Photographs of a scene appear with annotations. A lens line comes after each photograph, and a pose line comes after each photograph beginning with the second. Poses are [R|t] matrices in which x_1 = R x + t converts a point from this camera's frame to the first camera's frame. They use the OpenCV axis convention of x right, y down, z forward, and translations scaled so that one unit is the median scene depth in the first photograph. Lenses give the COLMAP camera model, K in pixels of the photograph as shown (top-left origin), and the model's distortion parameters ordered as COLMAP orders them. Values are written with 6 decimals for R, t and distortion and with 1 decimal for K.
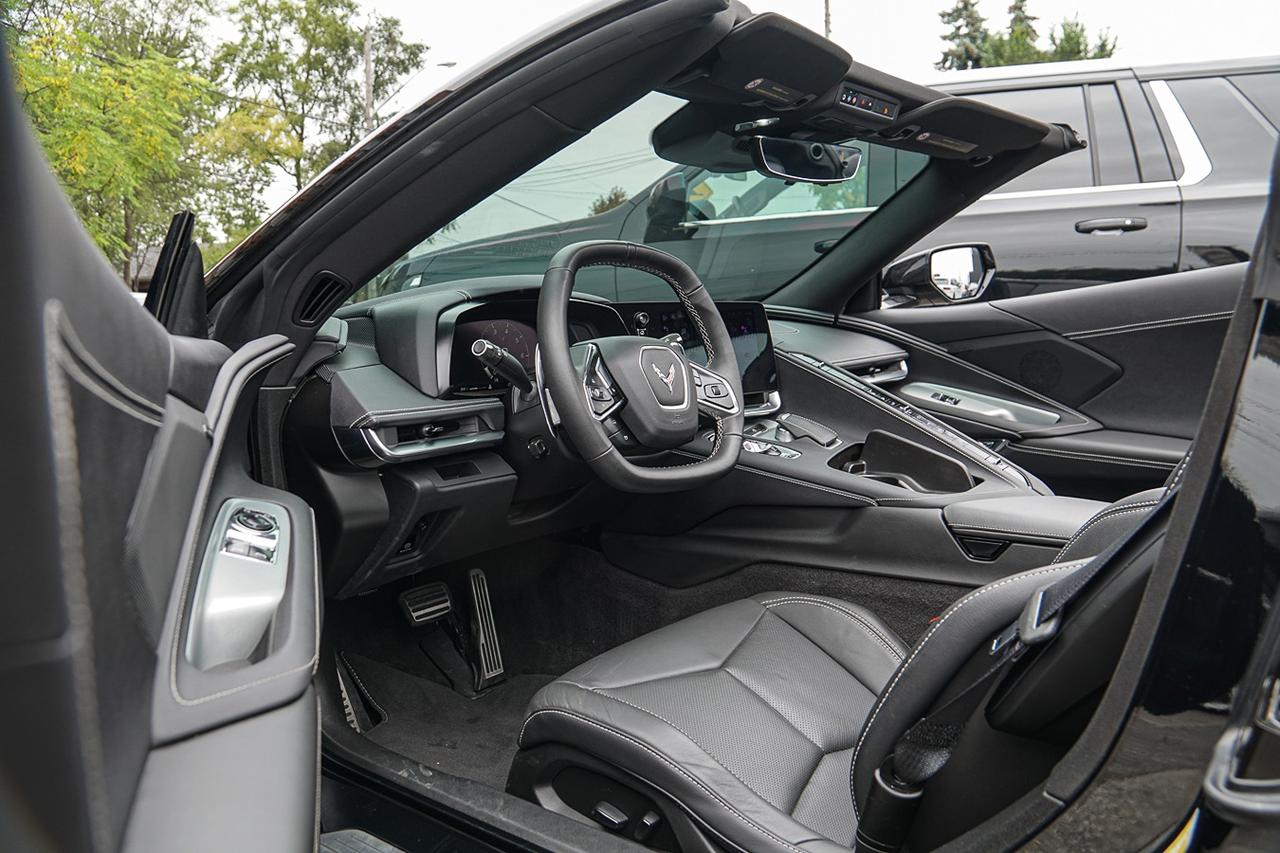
lens RADIAL K [[1004.1, 0, 651.3], [0, 1004.1, 423.7], [0, 0, 1]] dist [-0.118023, 0.076028]
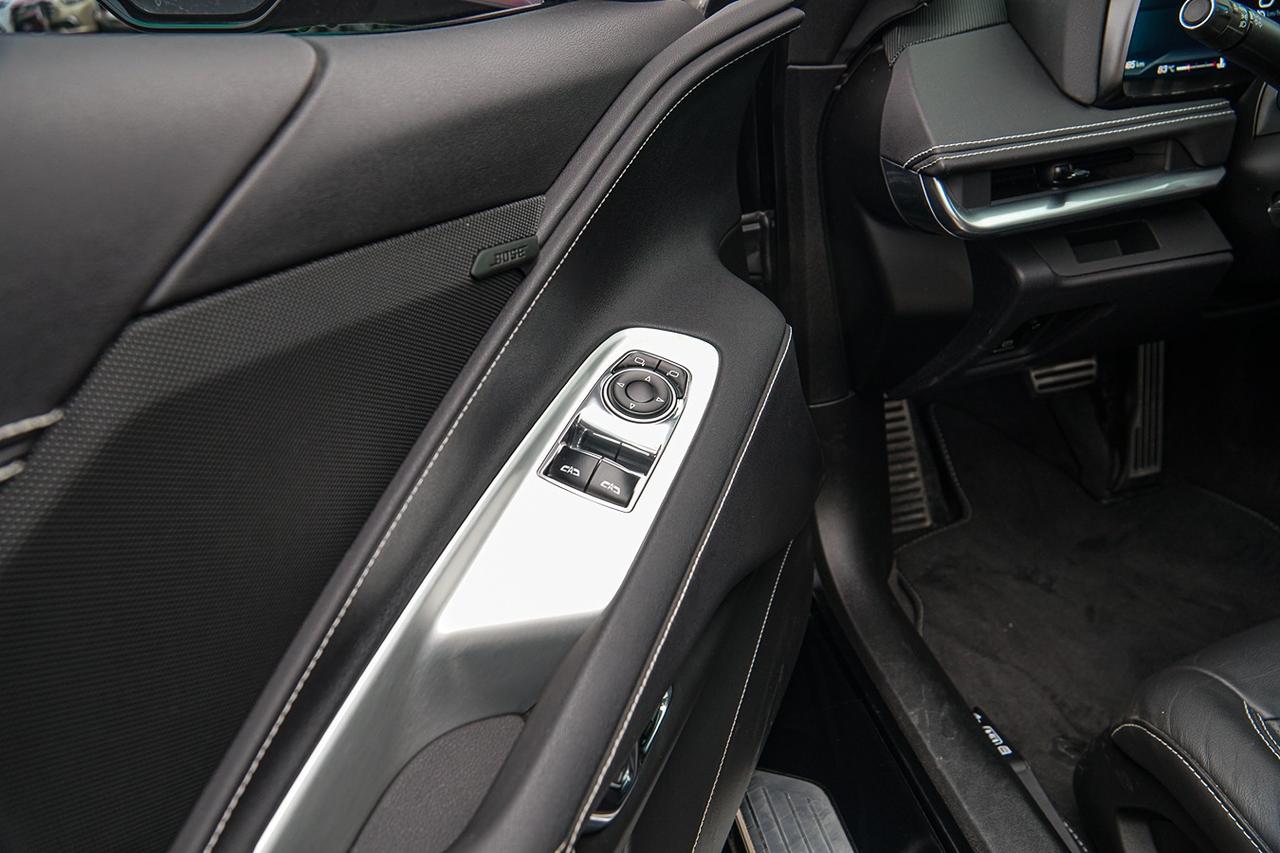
lens RADIAL K [[1004.1, 0, 633.9], [0, 1004.1, 431.6], [0, 0, 1]] dist [-0.118023, 0.076028]
pose [[0.763919, 0.267546, -0.587237, -0.050621], [-0.000033, 0.910021, 0.414563, -0.075744], [0.645312, -0.316673, 0.695191, 0.413256]]
